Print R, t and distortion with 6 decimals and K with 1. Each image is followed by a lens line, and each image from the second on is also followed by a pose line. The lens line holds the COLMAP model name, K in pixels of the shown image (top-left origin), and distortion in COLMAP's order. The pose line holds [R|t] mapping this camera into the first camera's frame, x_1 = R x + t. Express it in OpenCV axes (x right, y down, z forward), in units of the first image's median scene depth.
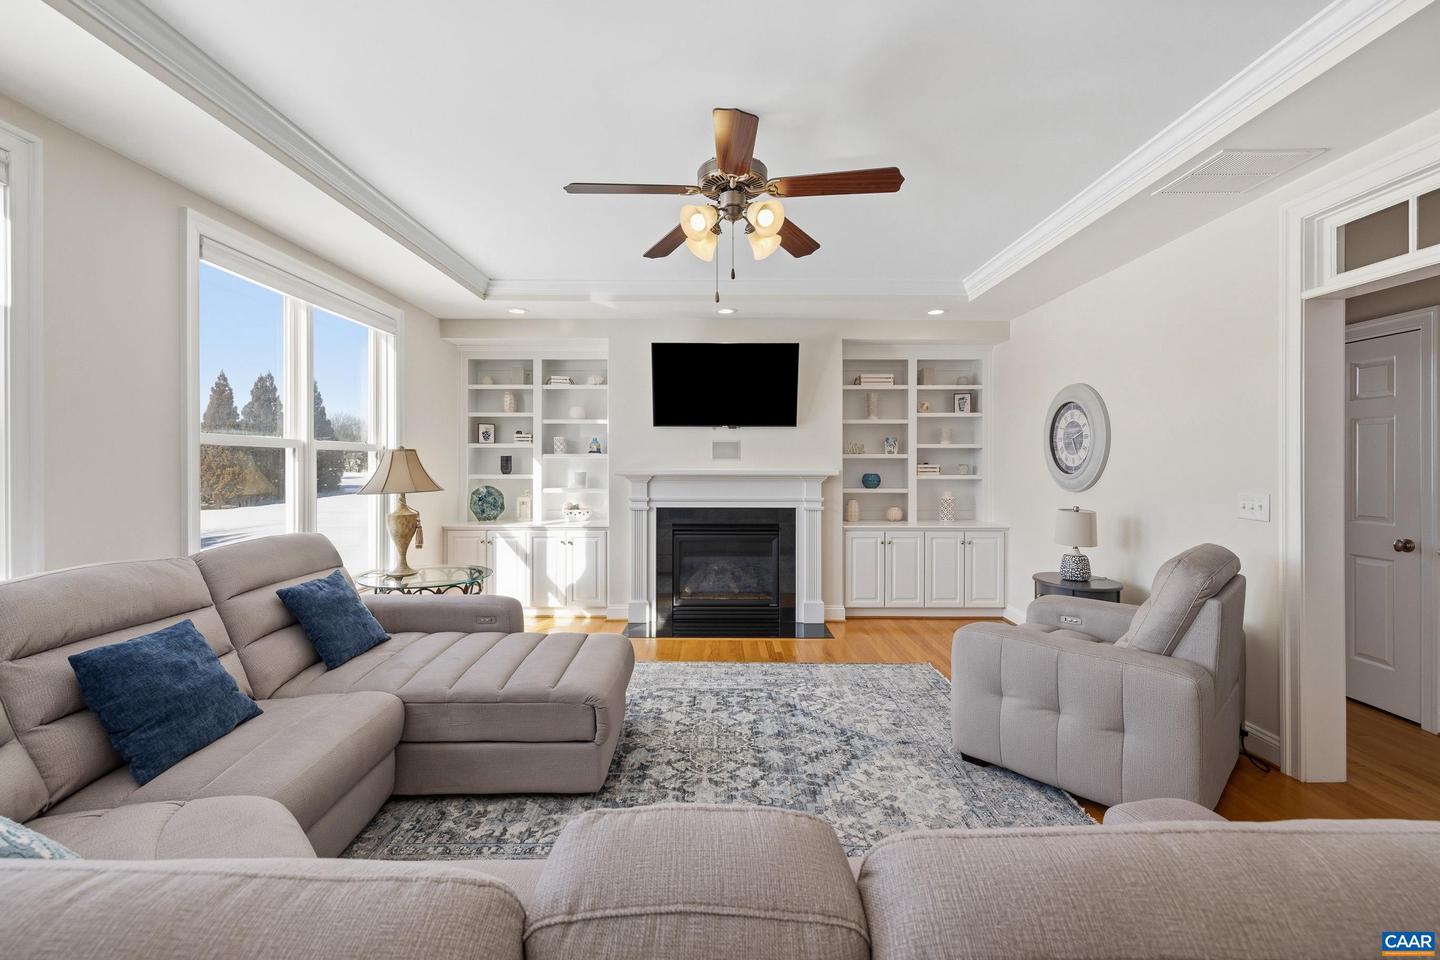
lens RADIAL K [[614.1, 0, 710.2], [0, 614.1, 469.3], [0, 0, 1]] dist [0.000659, -0.000096]
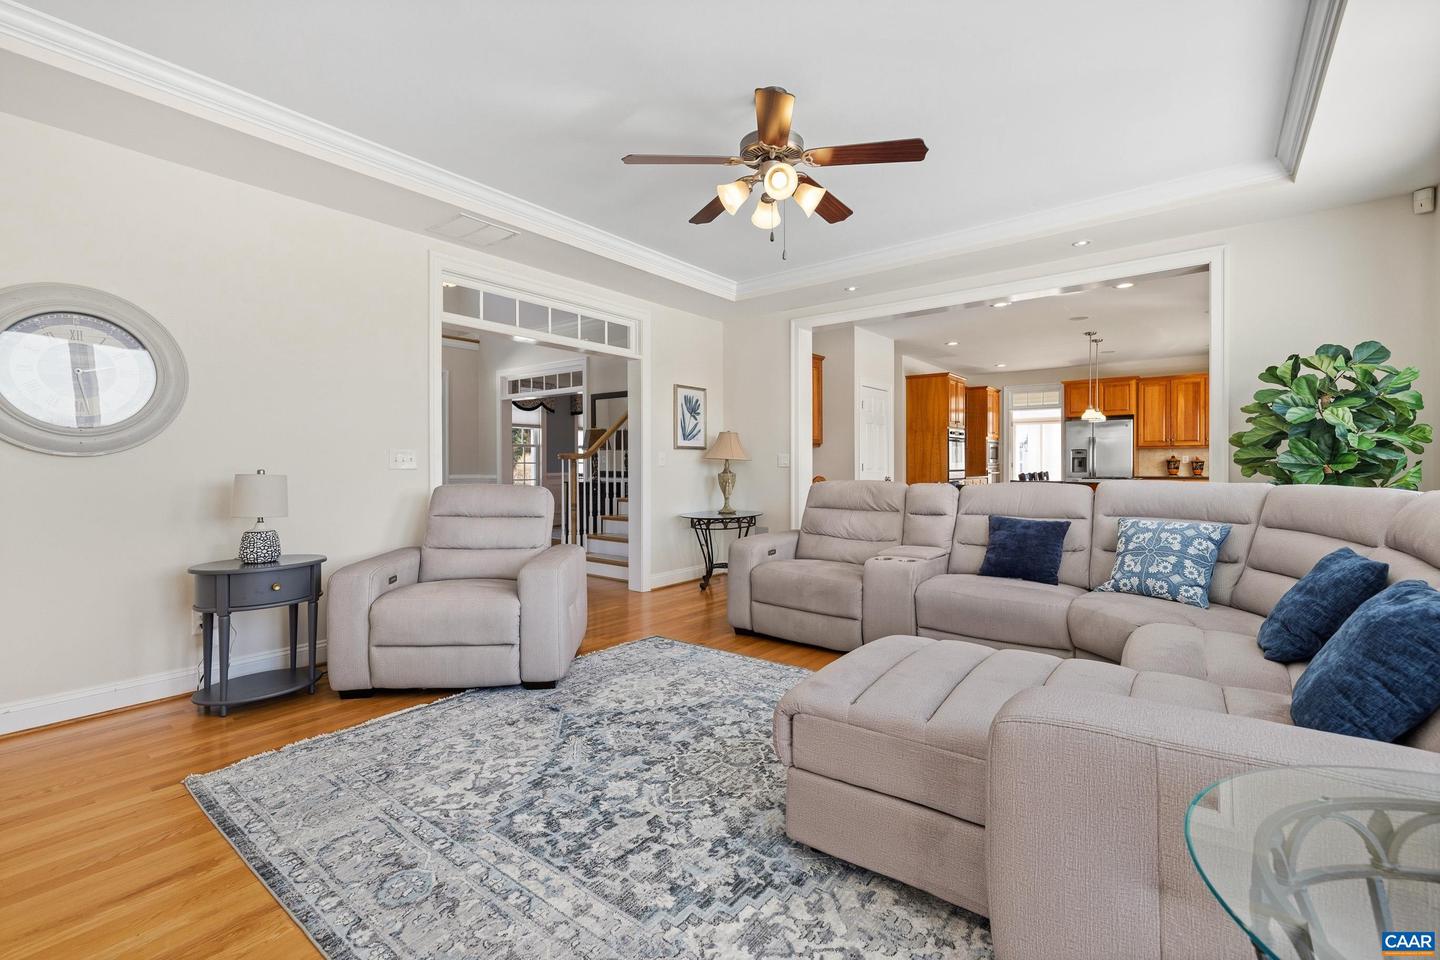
lens RADIAL K [[614.1, 0, 718.7], [0, 614.1, 472.9], [0, 0, 1]] dist [0.000659, -0.000096]
pose [[-0.797756, -0.002509, 0.602976, -0.388755], [0.007984, 0.999860, 0.014725, 0.059382], [-0.602928, 0.016561, -0.797624, 1.362940]]
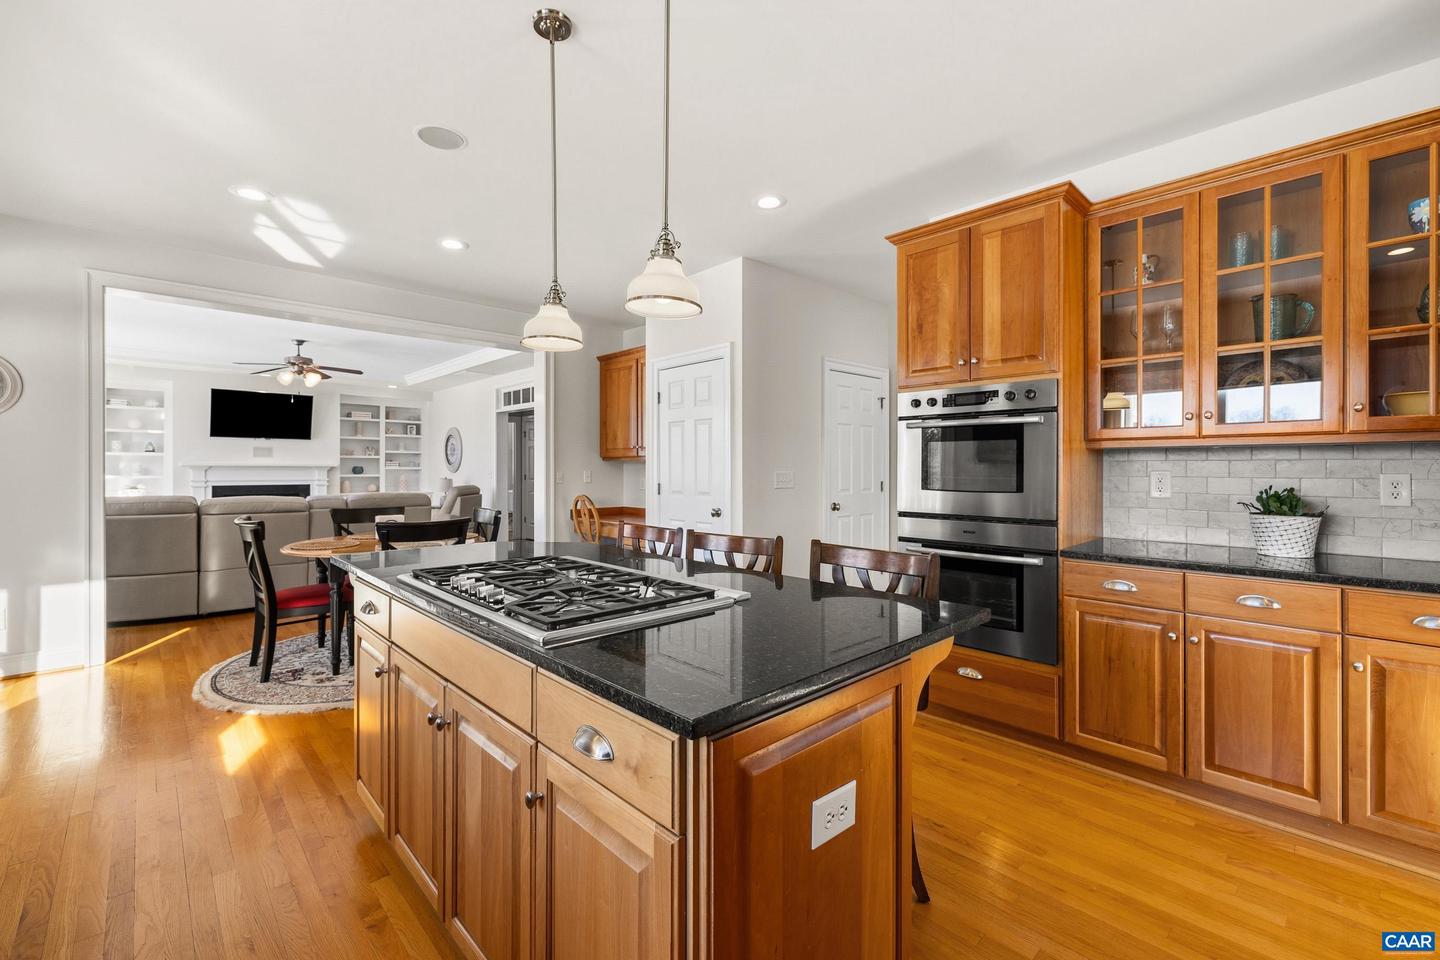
lens RADIAL K [[614.1, 0, 726.0], [0, 614.1, 468.5], [0, 0, 1]] dist [0.000659, -0.000096]
pose [[0.716058, 0.001619, 0.698039, -0.370989], [0.001857, 0.999989, -0.004224, 0.038345], [-0.698038, 0.004321, 0.716047, -1.734236]]
